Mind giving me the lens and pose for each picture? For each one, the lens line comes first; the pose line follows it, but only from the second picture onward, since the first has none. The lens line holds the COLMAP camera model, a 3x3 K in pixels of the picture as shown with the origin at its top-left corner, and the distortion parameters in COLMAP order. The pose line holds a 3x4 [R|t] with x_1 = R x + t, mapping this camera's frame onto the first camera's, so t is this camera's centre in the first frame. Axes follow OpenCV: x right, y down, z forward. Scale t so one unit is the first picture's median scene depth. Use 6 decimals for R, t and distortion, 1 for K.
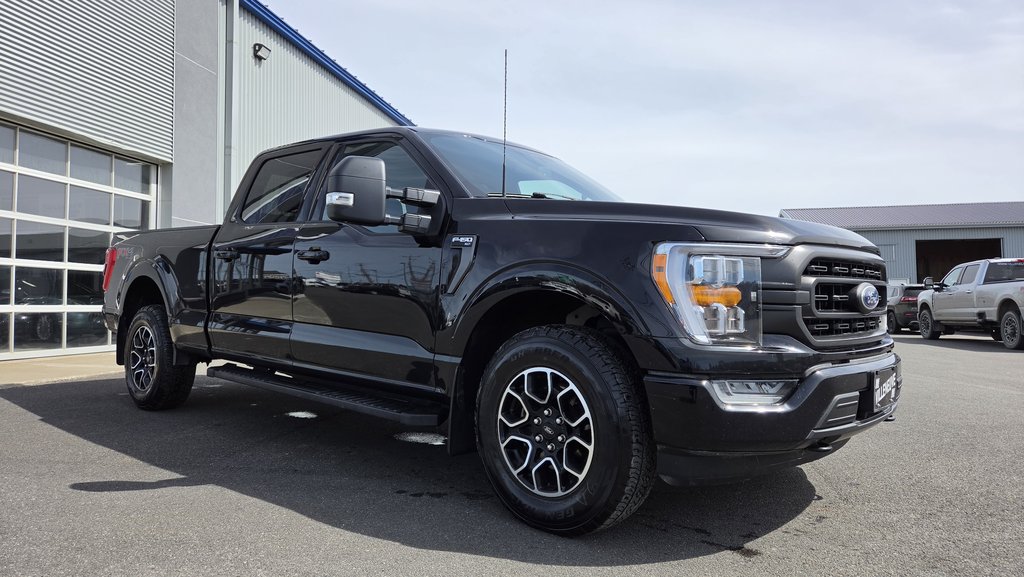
lens RADIAL K [[692.1, 0, 514.5], [0, 692.1, 275.8], [0, 0, 1]] dist [0.070795, -0.061492]
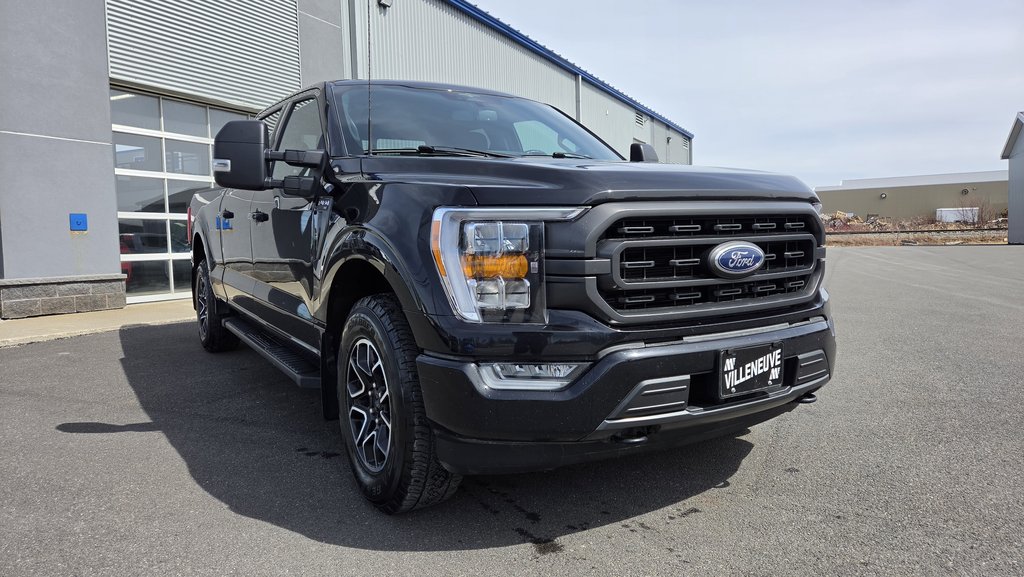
lens RADIAL K [[692.1, 0, 514.5], [0, 692.1, 275.8], [0, 0, 1]] dist [0.070795, -0.061492]
pose [[0.960512, -0.006841, -0.278154, 0.515042], [0.034649, 0.994857, 0.095180, -0.039419], [0.276073, -0.101060, 0.955809, 0.155387]]
